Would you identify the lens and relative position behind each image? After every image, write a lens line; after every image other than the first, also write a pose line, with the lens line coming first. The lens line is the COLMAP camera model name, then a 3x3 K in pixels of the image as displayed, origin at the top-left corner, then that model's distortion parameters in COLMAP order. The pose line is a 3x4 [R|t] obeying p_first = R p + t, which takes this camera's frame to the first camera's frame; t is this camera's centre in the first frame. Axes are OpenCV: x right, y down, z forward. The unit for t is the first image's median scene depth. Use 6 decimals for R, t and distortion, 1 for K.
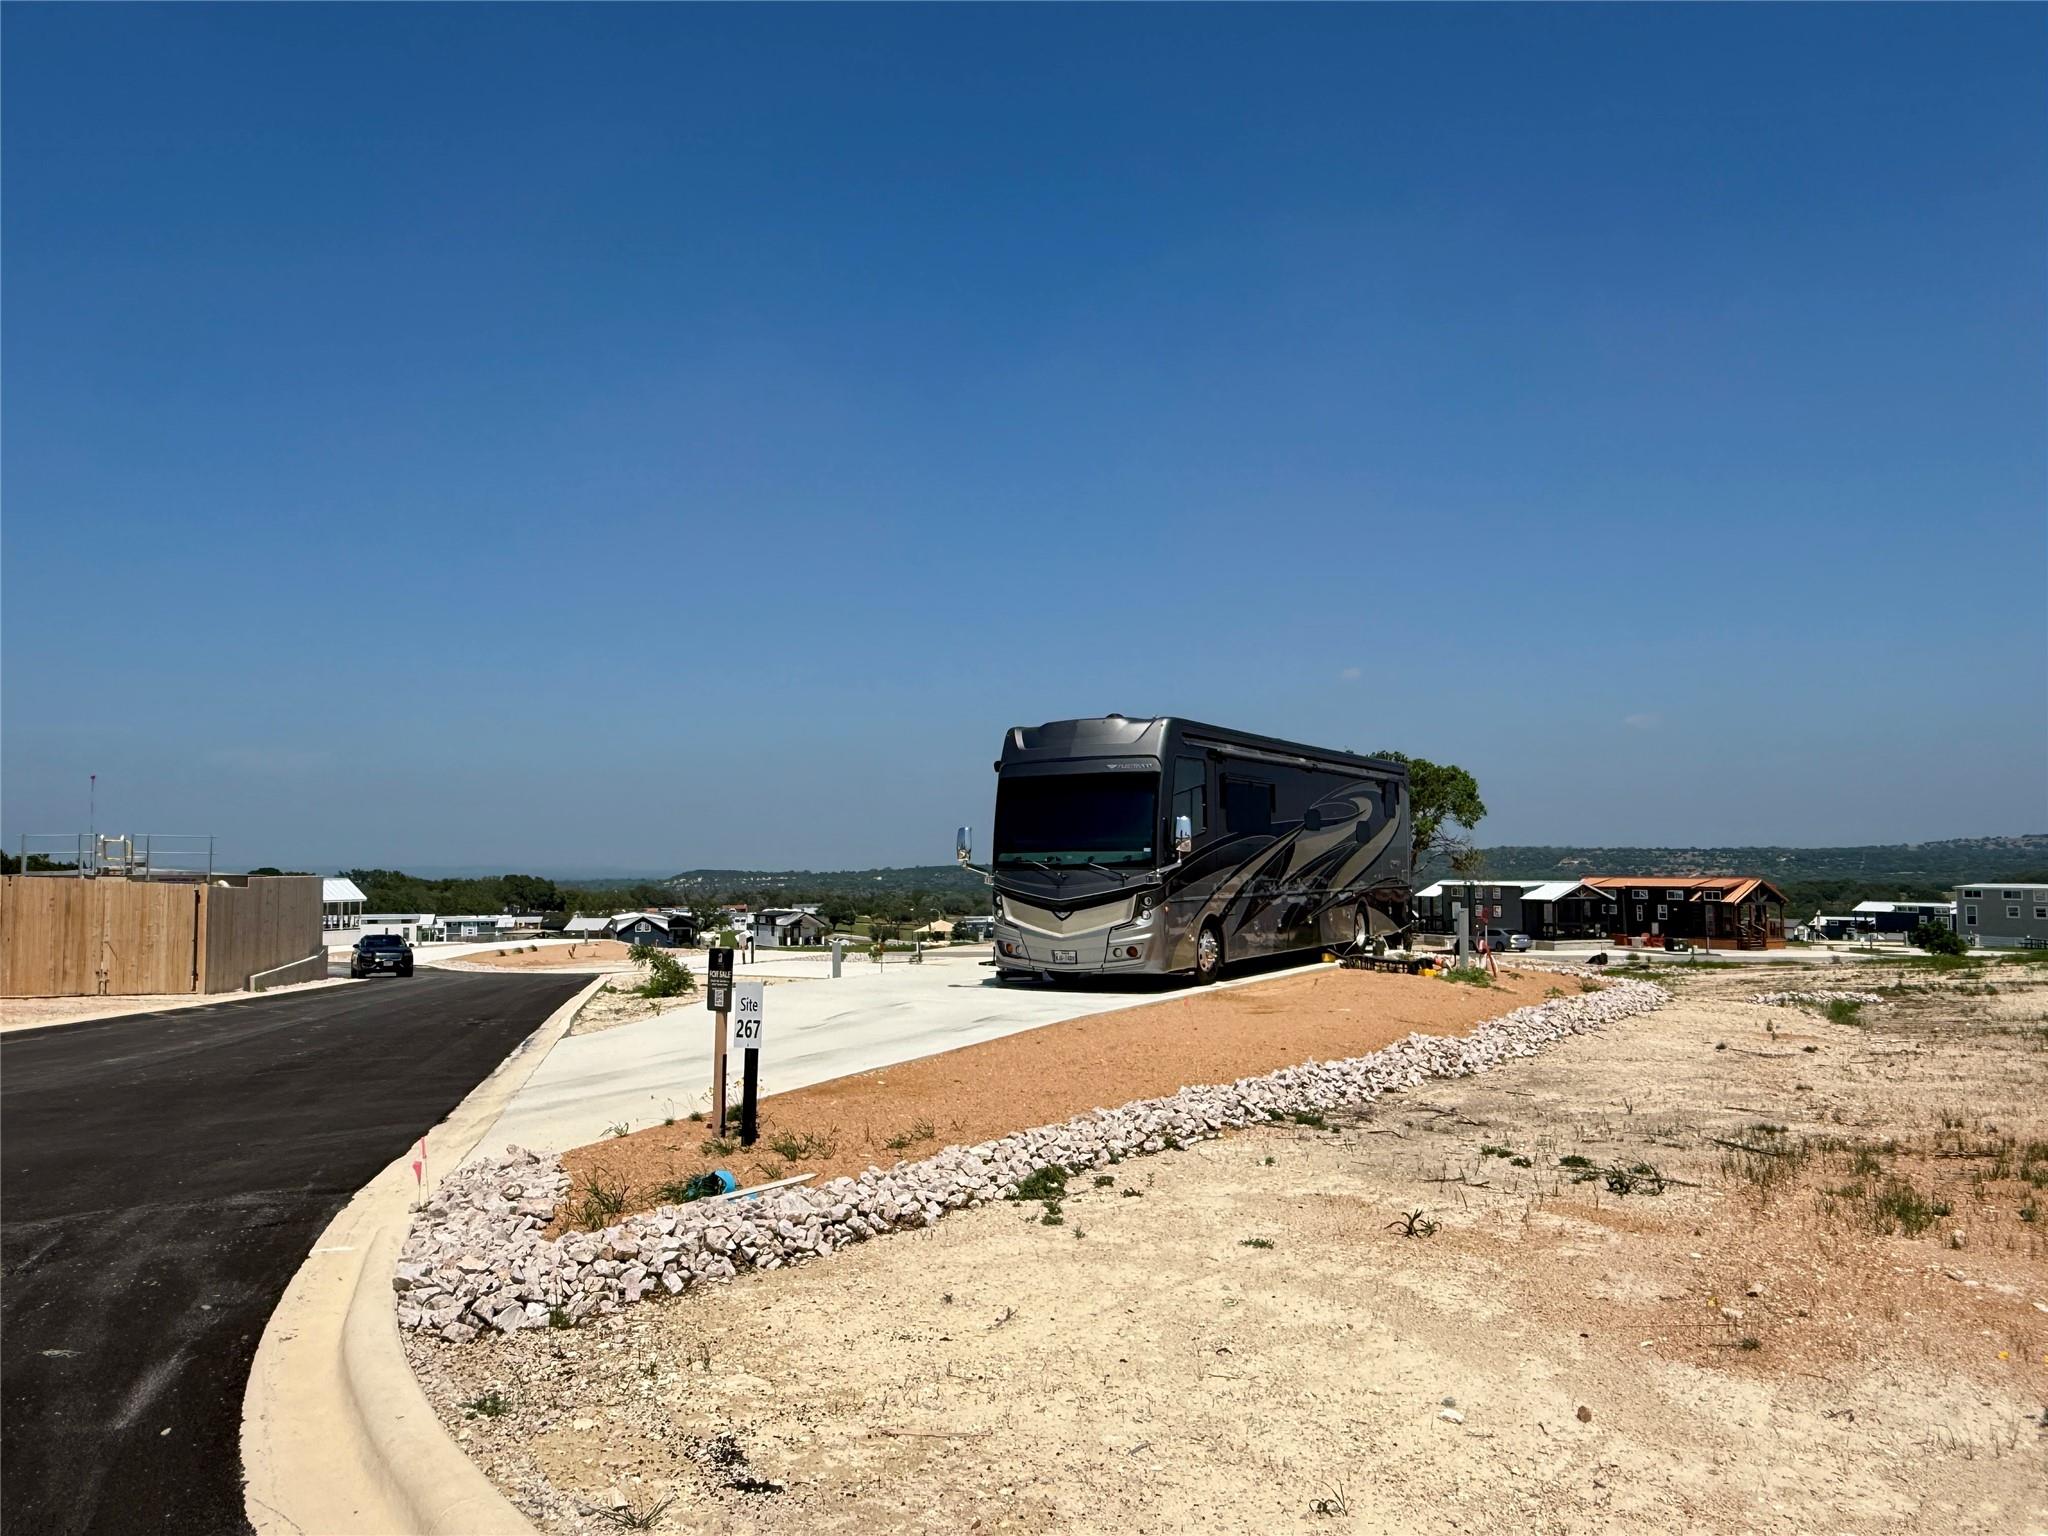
lens RADIAL K [[1437.2, 0, 1010.6], [0, 1437.2, 775.9], [0, 0, 1]] dist [0.009005, -0.011256]
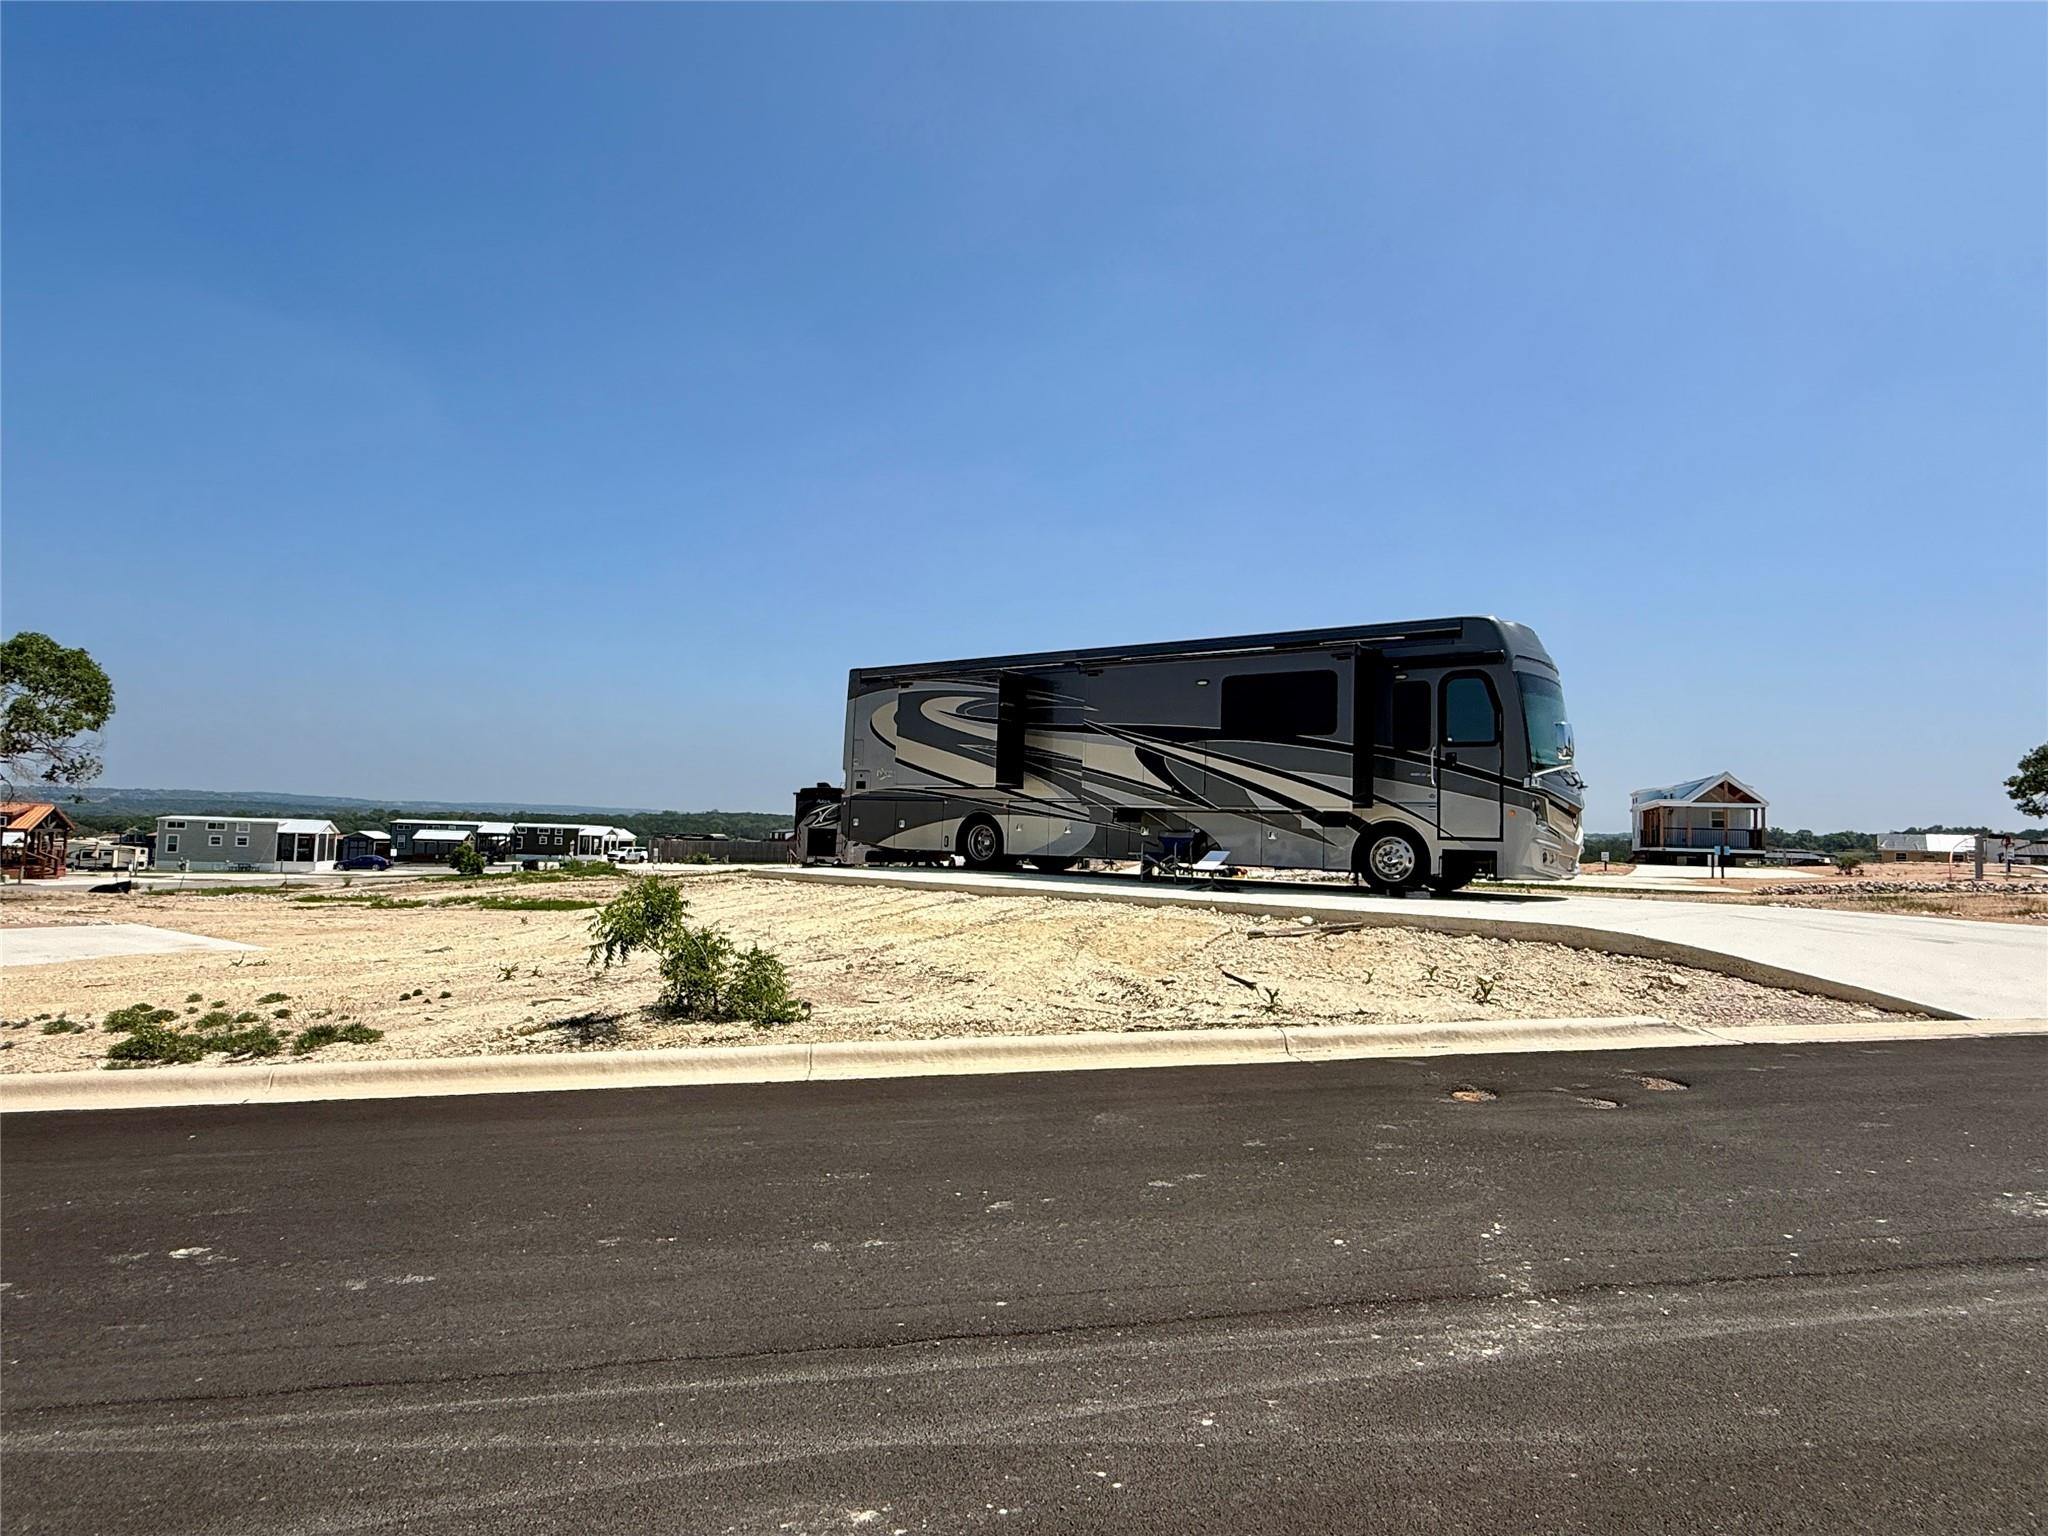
lens RADIAL K [[1133.4, 0, 1032.9], [0, 1133.4, 759.9], [0, 0, 1]] dist [0.002145, -0.000046]
pose [[0.117466, 0.074966, 0.990243, -0.158819], [-0.094772, 0.993442, -0.063966, 0.027925], [-0.988544, -0.086334, 0.123801, 0.258580]]
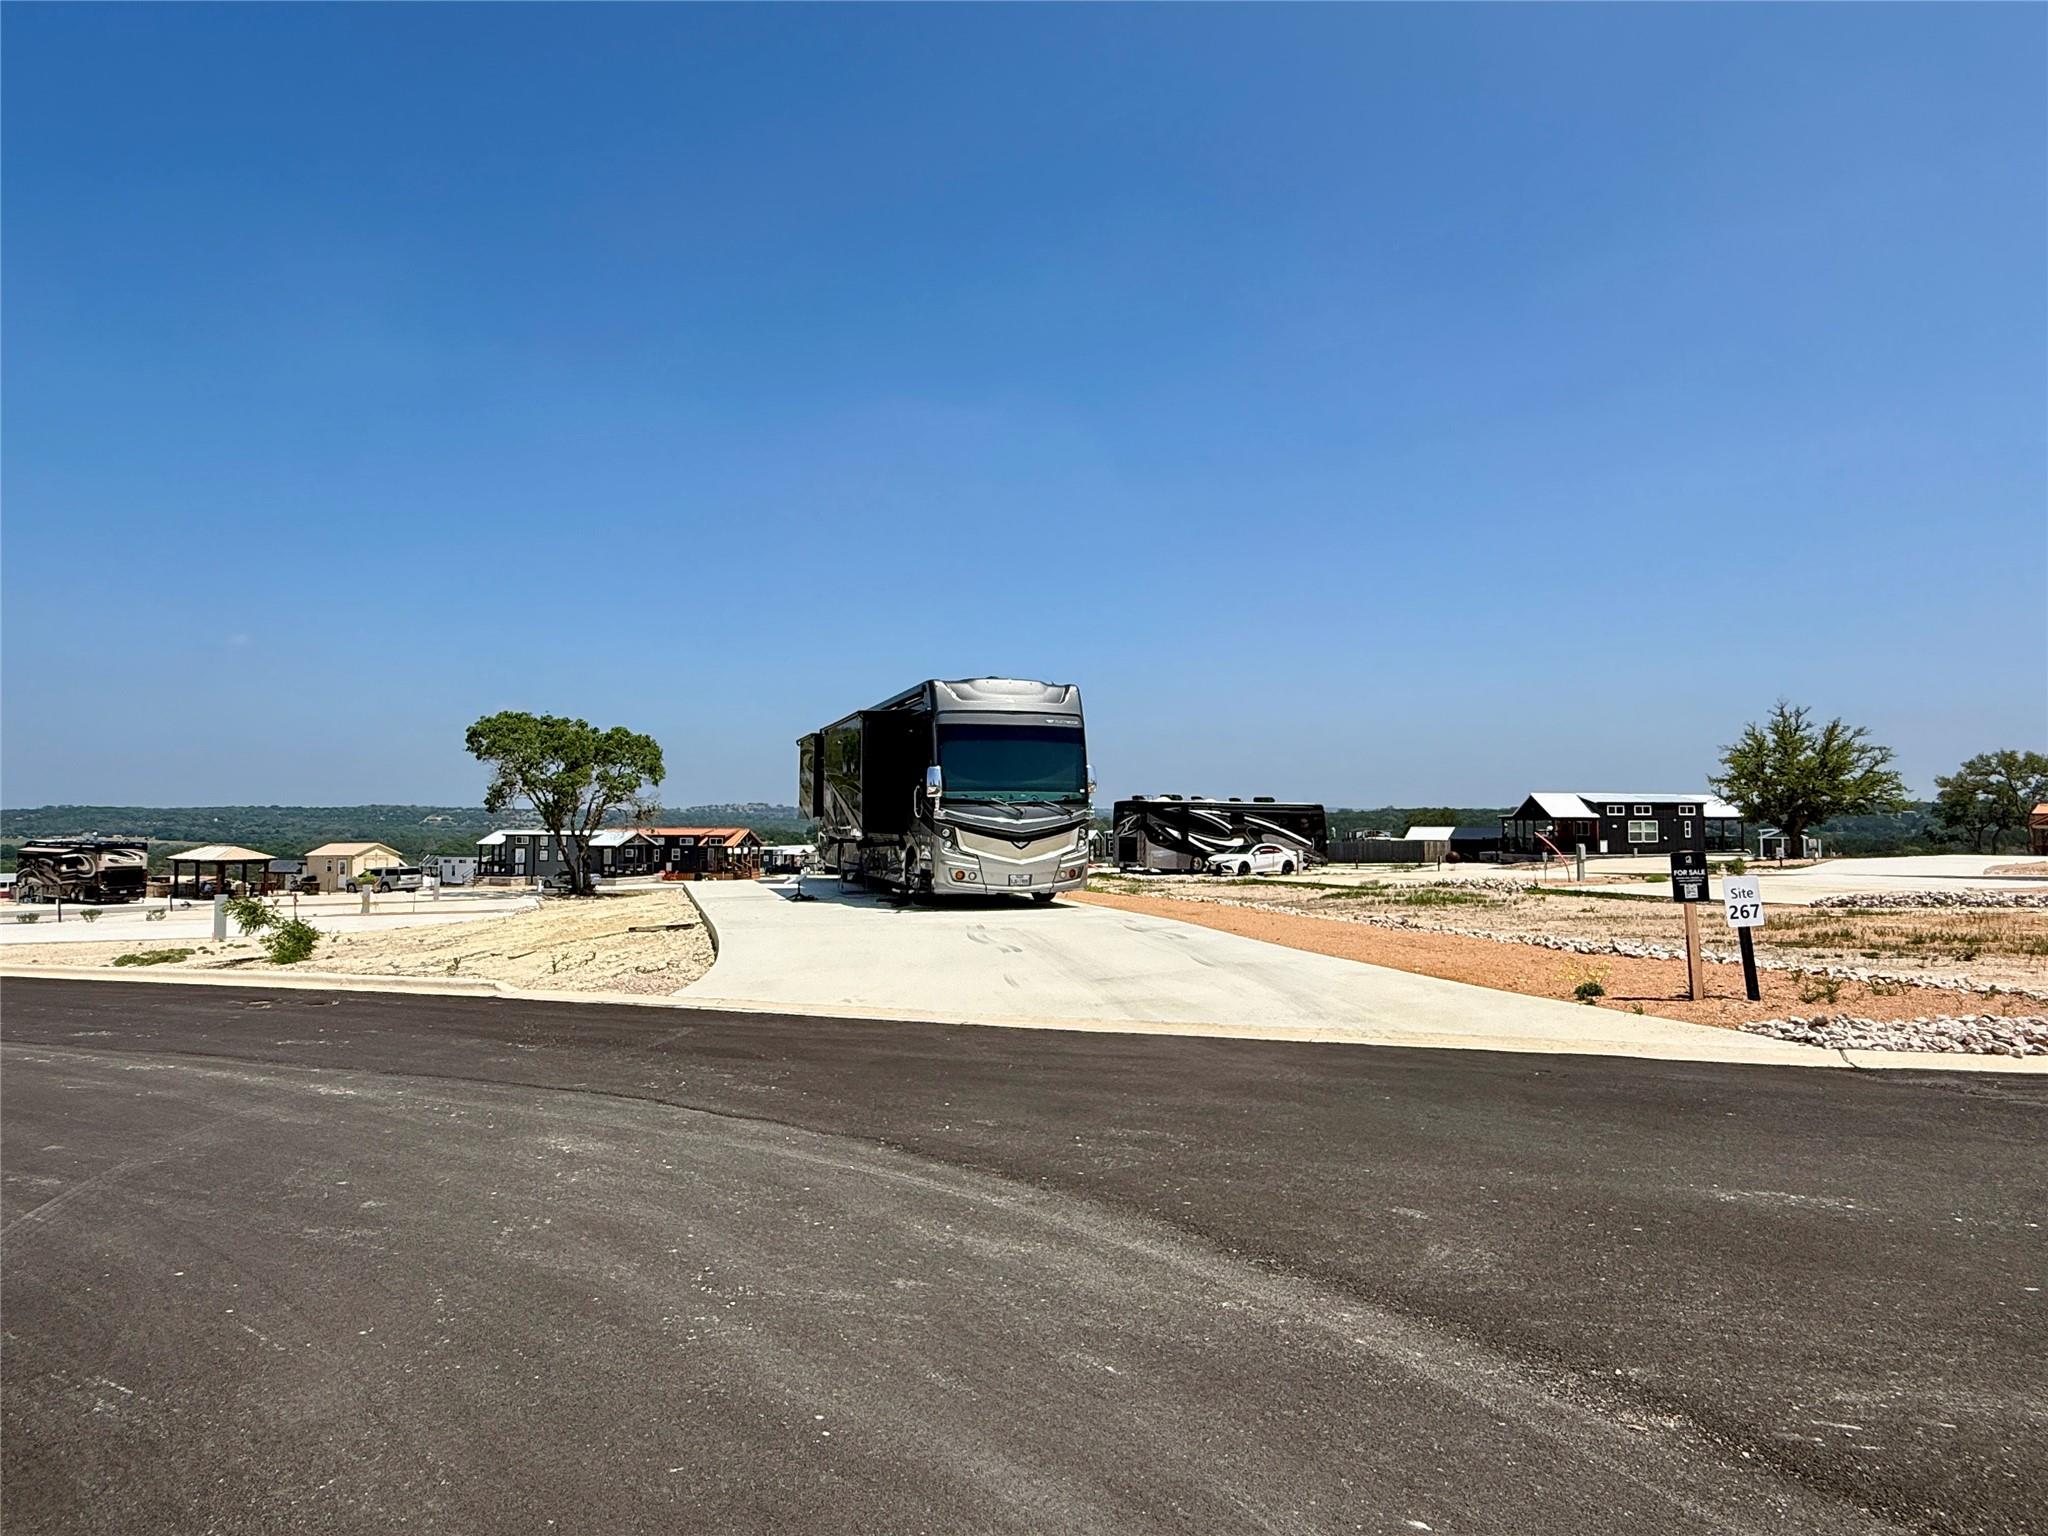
lens RADIAL K [[1133.4, 0, 1029.3], [0, 1133.4, 765.5], [0, 0, 1]] dist [0.002145, -0.000046]
pose [[0.653007, 0.043580, 0.756097, -0.133864], [-0.052899, 0.998529, -0.011867, 0.008691], [-0.755502, -0.032248, 0.654352, 0.079189]]
